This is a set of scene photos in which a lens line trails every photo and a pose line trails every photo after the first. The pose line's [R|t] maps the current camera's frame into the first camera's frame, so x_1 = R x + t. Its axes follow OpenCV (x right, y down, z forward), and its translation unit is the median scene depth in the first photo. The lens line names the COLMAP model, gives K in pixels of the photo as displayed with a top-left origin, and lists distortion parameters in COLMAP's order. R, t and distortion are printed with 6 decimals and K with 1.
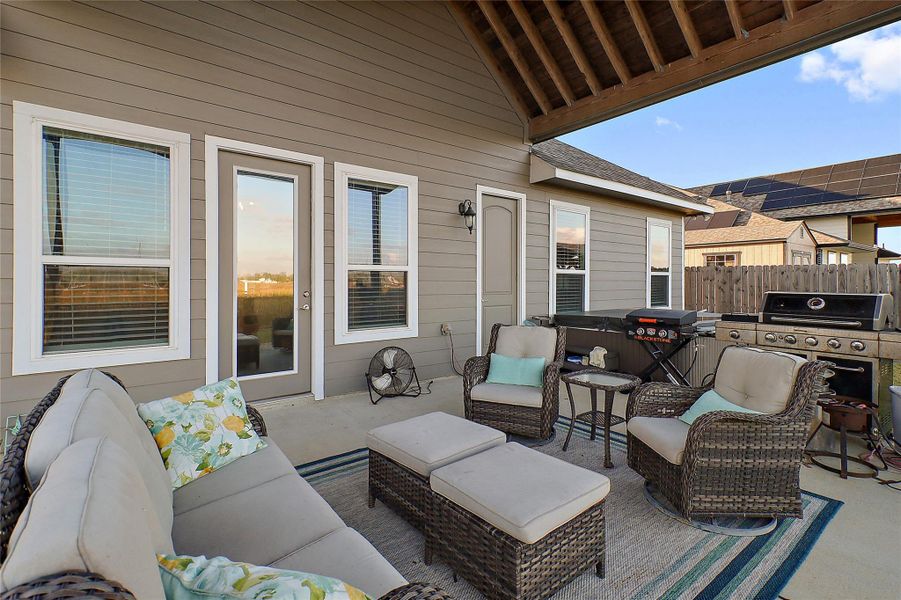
lens RADIAL K [[418.8, 0, 452.5], [0, 418.8, 291.3], [0, 0, 1]] dist [0.018447, 0.000504]
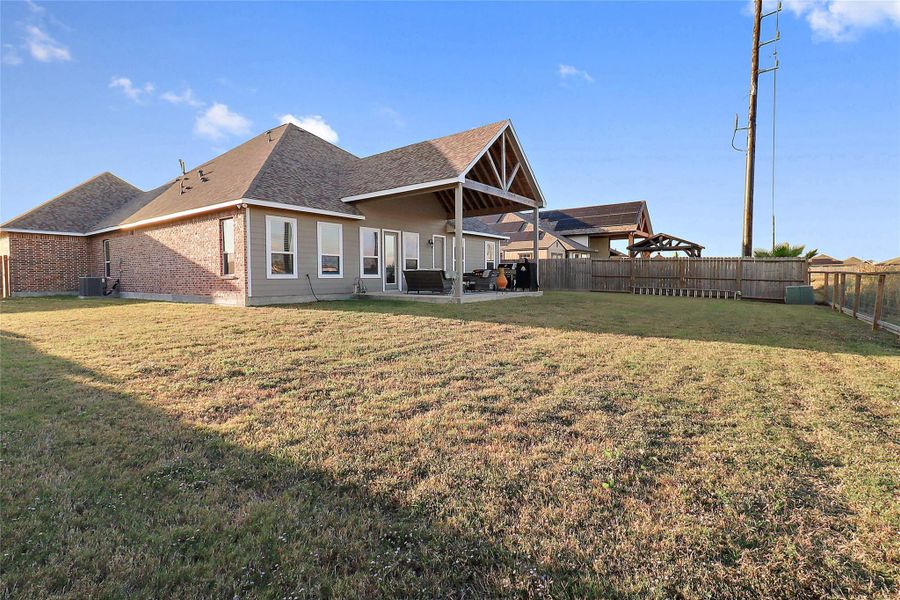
lens RADIAL K [[418.3, 0, 452.0], [0, 418.3, 291.3], [0, 0, 1]] dist [0.018447, 0.000504]
pose [[0.965673, -0.007942, 0.259638, -0.371412], [0.001928, 0.999724, 0.023407, 0.071424], [-0.259752, -0.022103, 0.965422, -1.282034]]
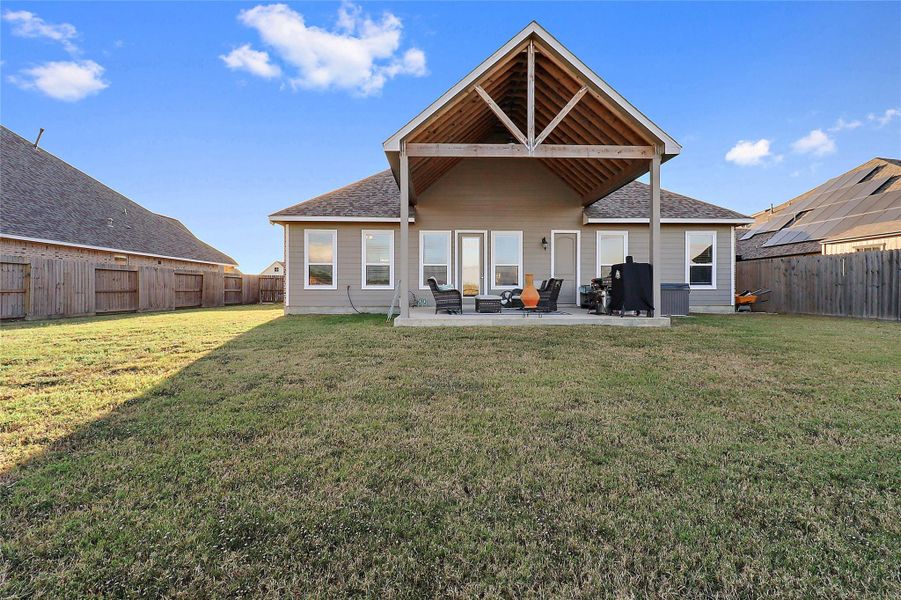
lens RADIAL K [[418.8, 0, 452.5], [0, 418.8, 291.3], [0, 0, 1]] dist [0.018447, 0.000504]
pose [[0.806562, 0.008277, -0.591092, 0.571345], [-0.014967, 0.999867, -0.006423, 0.069749], [0.590960, 0.014027, 0.806579, -0.716878]]
